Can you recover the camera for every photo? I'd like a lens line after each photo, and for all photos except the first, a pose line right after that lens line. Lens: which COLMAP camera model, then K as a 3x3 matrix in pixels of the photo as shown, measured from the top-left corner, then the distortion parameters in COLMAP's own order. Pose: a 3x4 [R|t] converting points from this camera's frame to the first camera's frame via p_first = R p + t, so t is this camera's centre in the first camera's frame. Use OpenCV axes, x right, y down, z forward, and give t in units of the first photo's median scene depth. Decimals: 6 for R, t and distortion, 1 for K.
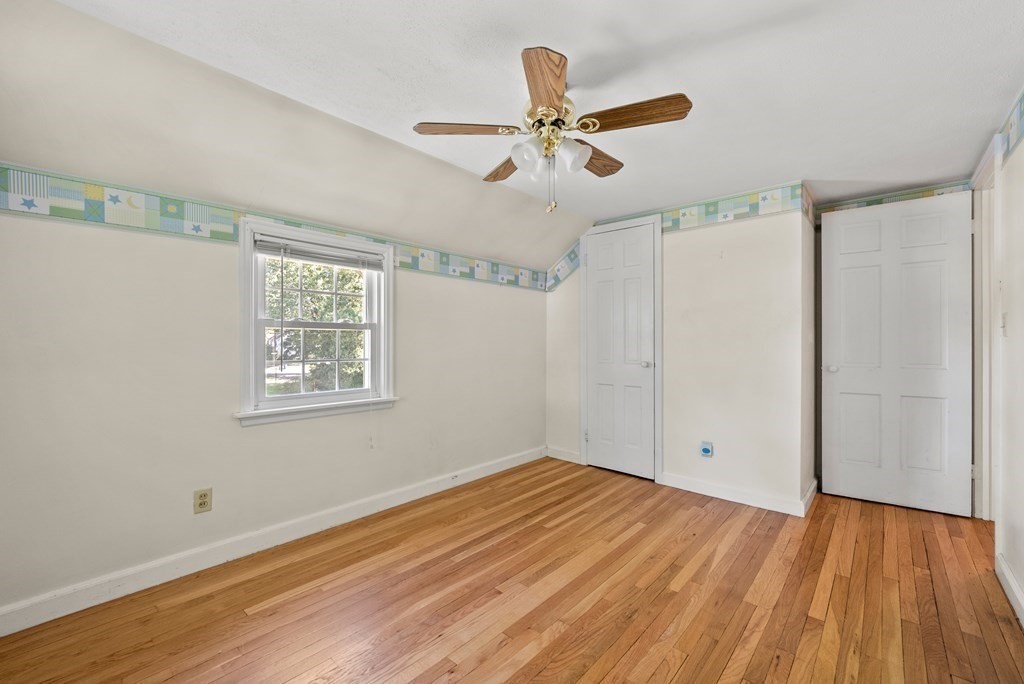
lens RADIAL K [[423.2, 0, 512.0], [0, 423.2, 342.0], [0, 0, 1]] dist [-0.003721, -0.000838]
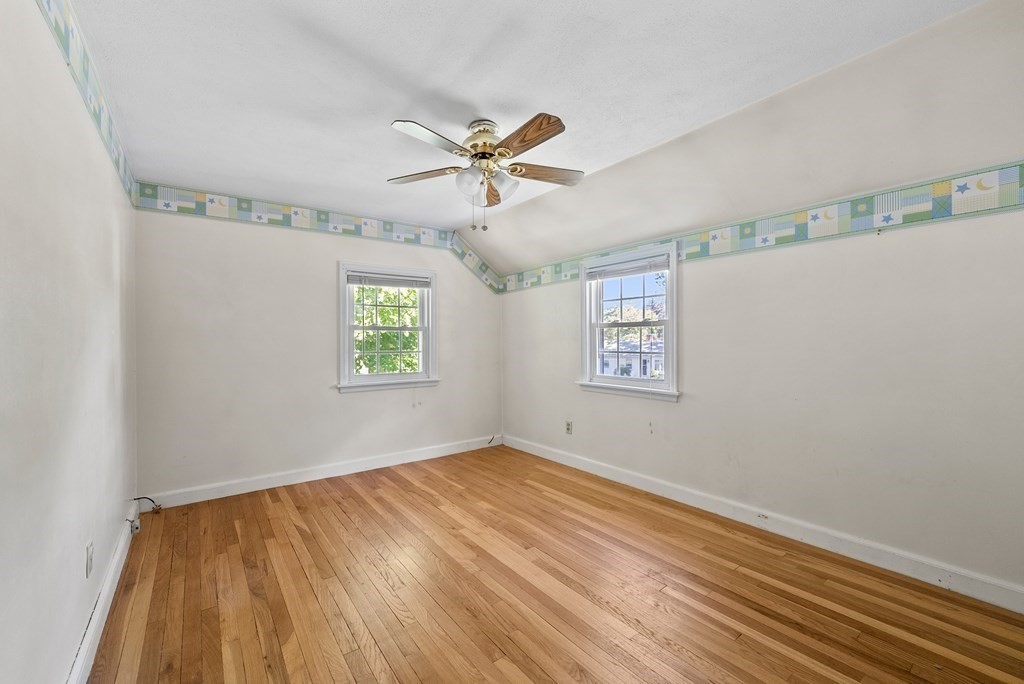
lens RADIAL K [[418.8, 0, 512.0], [0, 418.8, 342.0], [0, 0, 1]] dist [-0.013029, 0.000217]
pose [[-0.191471, 0.002460, -0.981495, 0.783557], [0.005326, 0.999985, 0.001467, 0.008310], [0.981484, -0.004946, -0.191481, 0.824555]]
